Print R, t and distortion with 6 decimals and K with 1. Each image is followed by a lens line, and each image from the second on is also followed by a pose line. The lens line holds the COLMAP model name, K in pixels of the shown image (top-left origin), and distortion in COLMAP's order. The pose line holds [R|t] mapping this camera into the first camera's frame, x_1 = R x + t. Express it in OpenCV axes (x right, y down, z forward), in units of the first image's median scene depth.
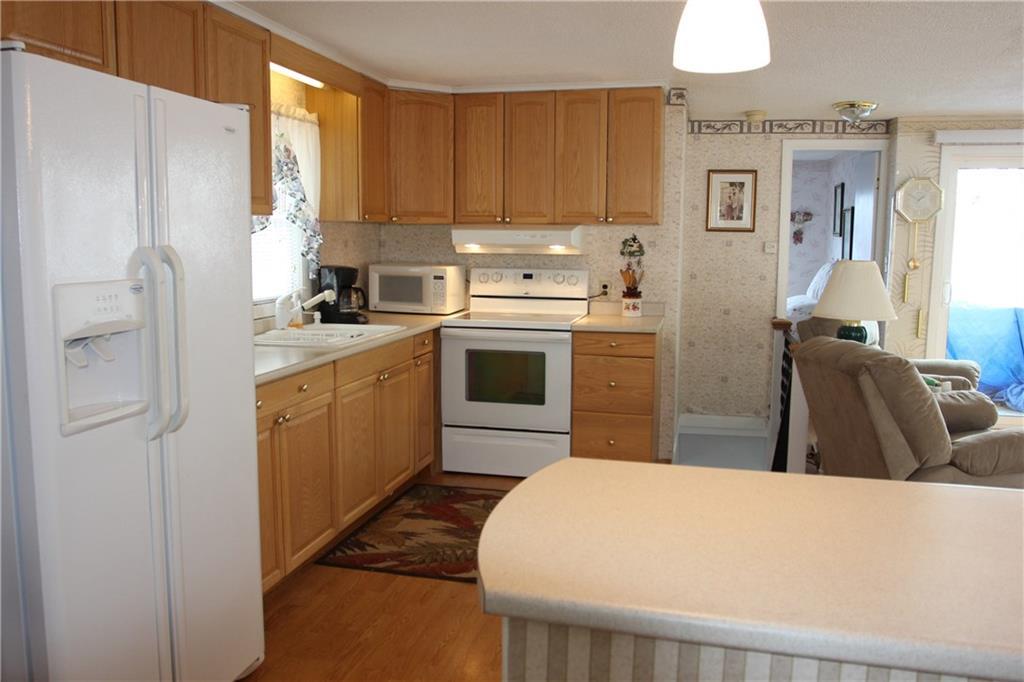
lens RADIAL K [[805.6, 0, 514.5], [0, 805.6, 336.5], [0, 0, 1]] dist [-0.089301, 0.058395]
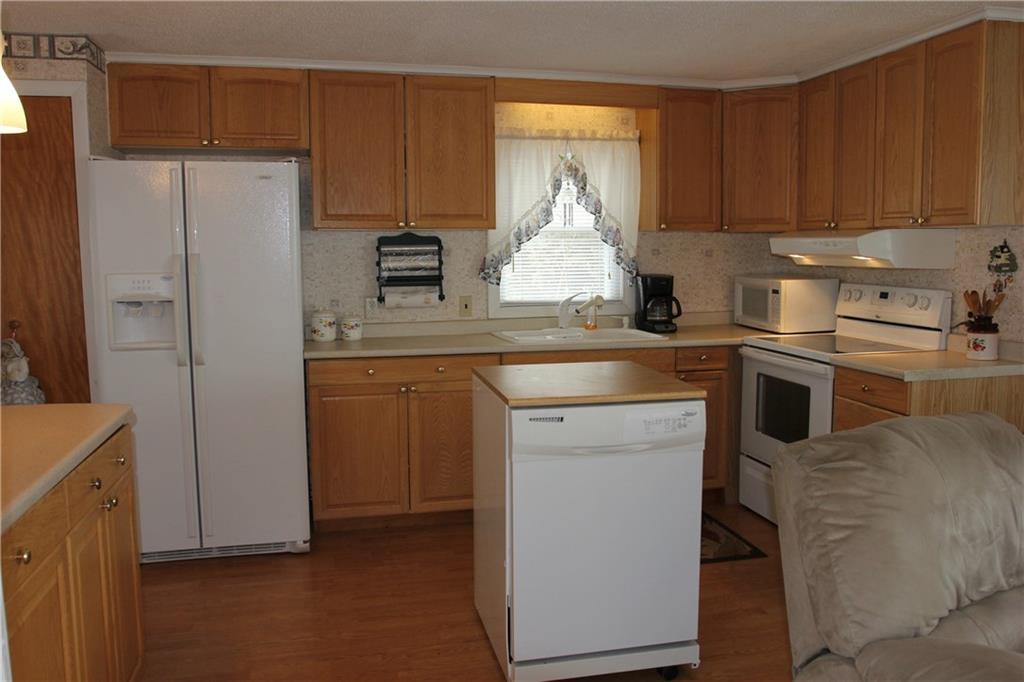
lens RADIAL K [[805.6, 0, 515.7], [0, 805.6, 337.1], [0, 0, 1]] dist [-0.089301, 0.058395]
pose [[0.458489, 0.087873, -0.884345, 0.580814], [-0.101284, 0.993783, 0.046236, -0.035778], [0.882910, 0.068371, 0.464539, 0.346330]]
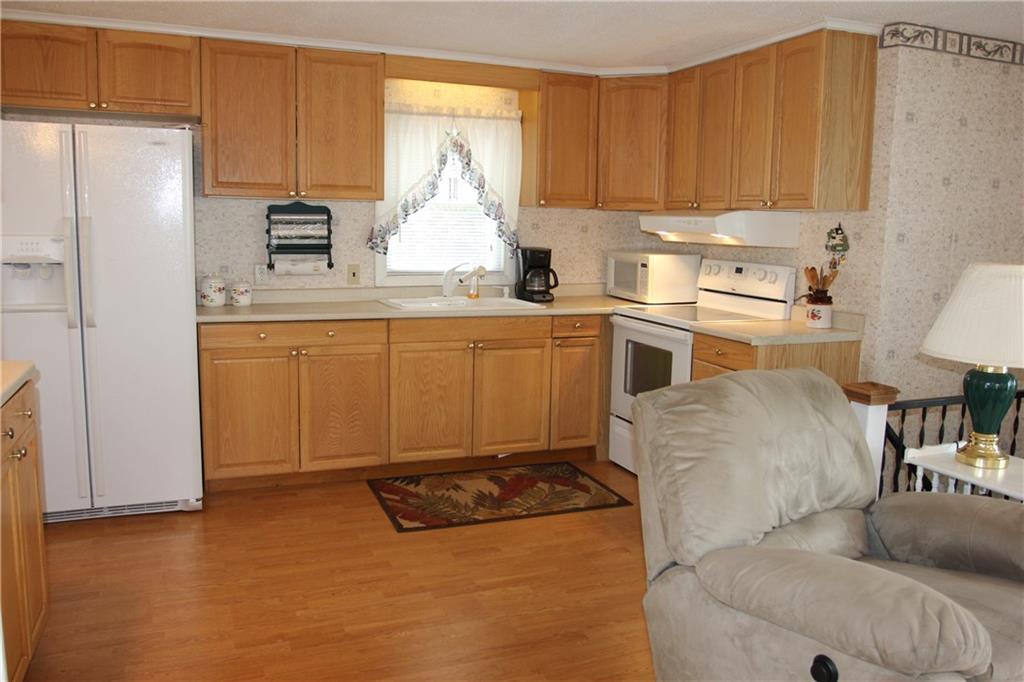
lens RADIAL K [[805.6, 0, 515.7], [0, 805.6, 336.6], [0, 0, 1]] dist [-0.089301, 0.058395]
pose [[0.583919, 0.118695, -0.803088, 0.624009], [-0.117600, 0.991186, 0.060989, -0.029908], [0.803249, 0.058831, 0.592731, 0.314659]]
